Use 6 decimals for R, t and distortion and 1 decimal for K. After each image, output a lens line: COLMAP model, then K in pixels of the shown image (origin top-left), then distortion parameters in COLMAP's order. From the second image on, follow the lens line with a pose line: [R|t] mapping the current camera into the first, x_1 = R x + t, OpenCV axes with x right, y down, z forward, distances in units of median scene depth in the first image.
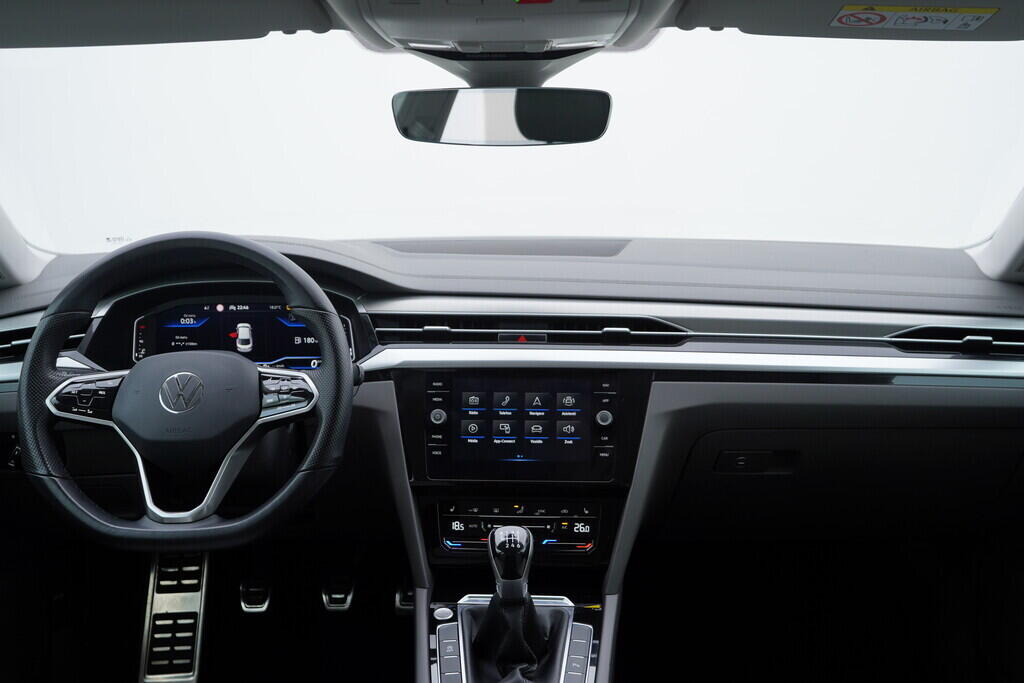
lens RADIAL K [[1047.0, 0, 519.8], [0, 1047.0, 341.1], [0, 0, 1]] dist [-0.002004, 0.000000]
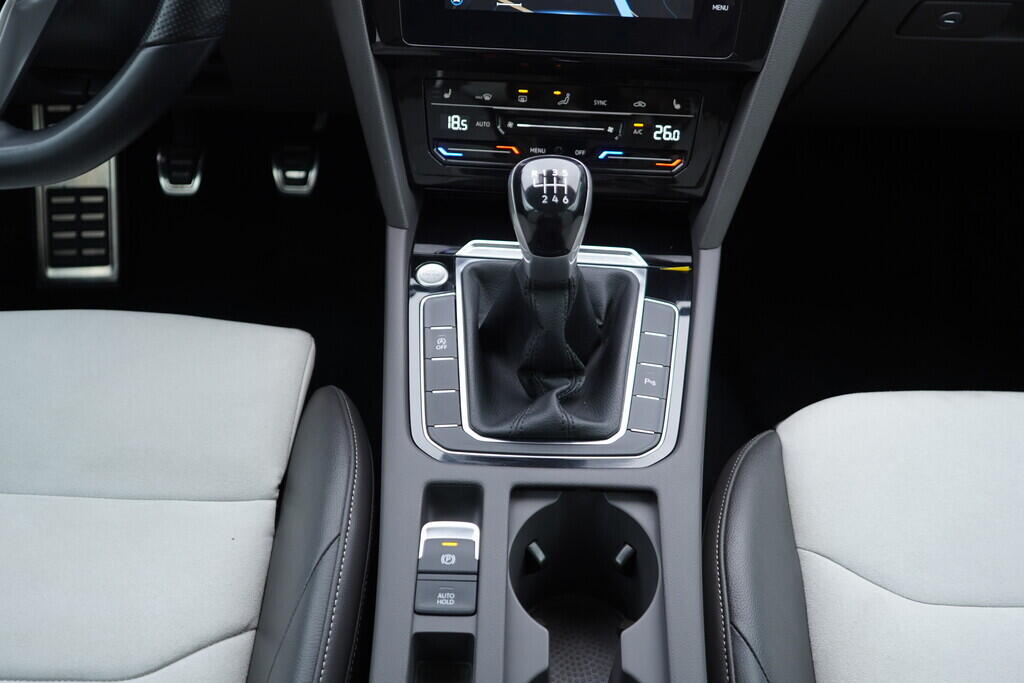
lens RADIAL K [[1047.0, 0, 506.7], [0, 1047.0, 351.1], [0, 0, 1]] dist [-0.002004, 0.000000]
pose [[0.999321, 0.032979, -0.016404, -0.017944], [-0.021200, 0.879172, 0.476034, 0.007663], [0.030121, -0.475363, 0.879274, 0.434530]]
